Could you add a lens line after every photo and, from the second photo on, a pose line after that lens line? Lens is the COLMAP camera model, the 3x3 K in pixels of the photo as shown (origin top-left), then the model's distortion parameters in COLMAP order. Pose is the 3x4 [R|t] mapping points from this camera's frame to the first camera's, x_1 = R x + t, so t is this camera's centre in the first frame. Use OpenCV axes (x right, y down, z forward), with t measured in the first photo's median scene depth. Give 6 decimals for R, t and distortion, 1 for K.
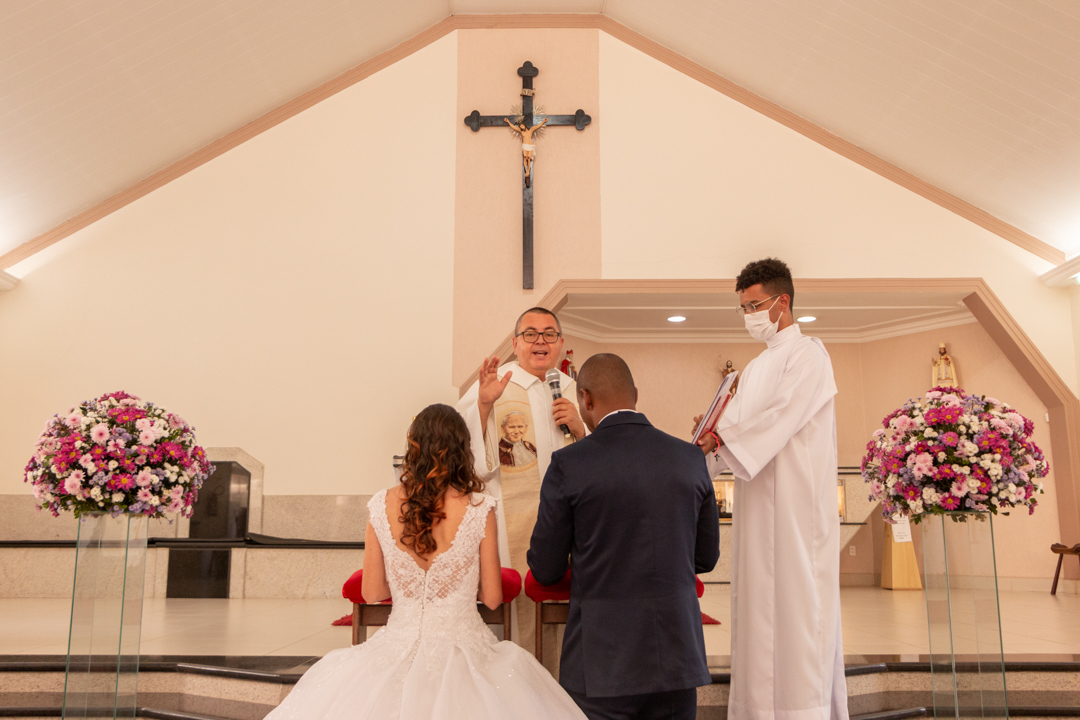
lens RADIAL K [[979.9, 0, 543.7], [0, 979.9, 353.7], [0, 0, 1]] dist [-0.027414, 0.000511]
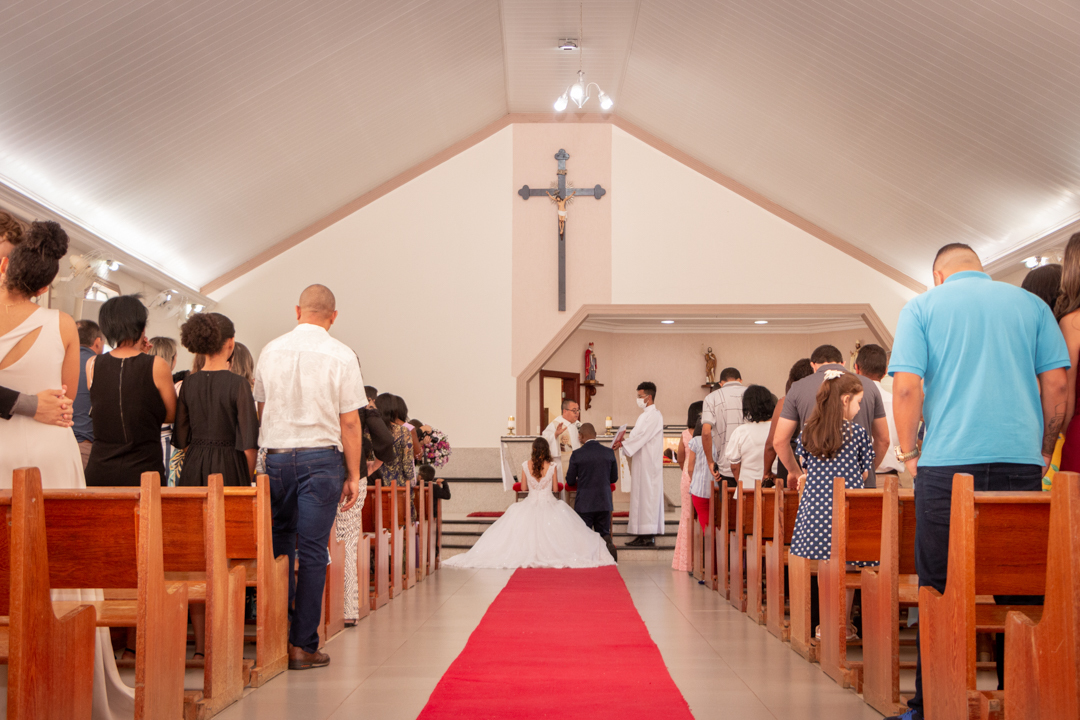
lens RADIAL K [[1796.5, 0, 539.1], [0, 1796.5, 361.7], [0, 0, 1]] dist [0.011292, 0.000000]
pose [[0.999751, 0.003417, -0.022045, 0.010080], [-0.000740, 0.992739, 0.120284, -0.329994], [0.022296, -0.120238, 0.992495, -1.789172]]
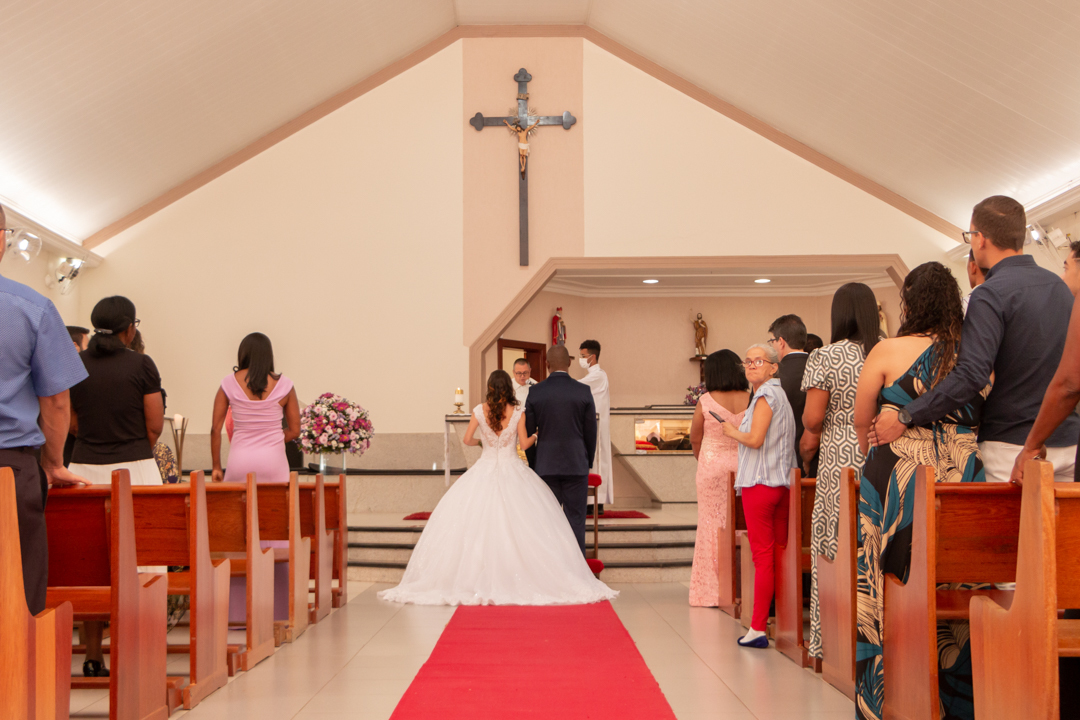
lens RADIAL K [[1541.5, 0, 538.0], [0, 1541.5, 371.0], [0, 0, 1]] dist [0.001804, 0.000000]
pose [[0.999993, -0.003634, 0.000344, 0.000295], [0.003568, 0.992916, 0.118763, -0.169617], [-0.000773, -0.118761, 0.992923, -0.960366]]
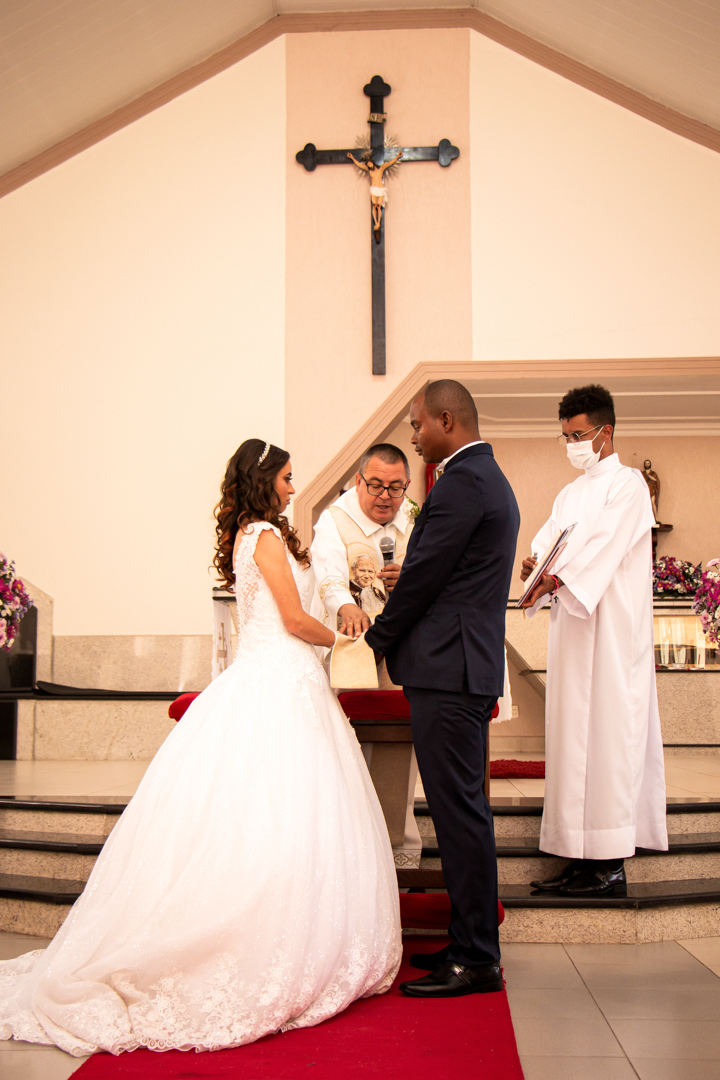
lens RADIAL K [[1499.4, 0, 357.5], [0, 1499.4, 534.1], [0, 0, 1]] dist [0.005305, 0.000000]
pose [[0.998478, -0.005719, -0.054851, 0.033547], [0.009626, 0.997414, 0.071228, -0.025056], [0.054302, -0.071648, 0.995951, -0.219559]]
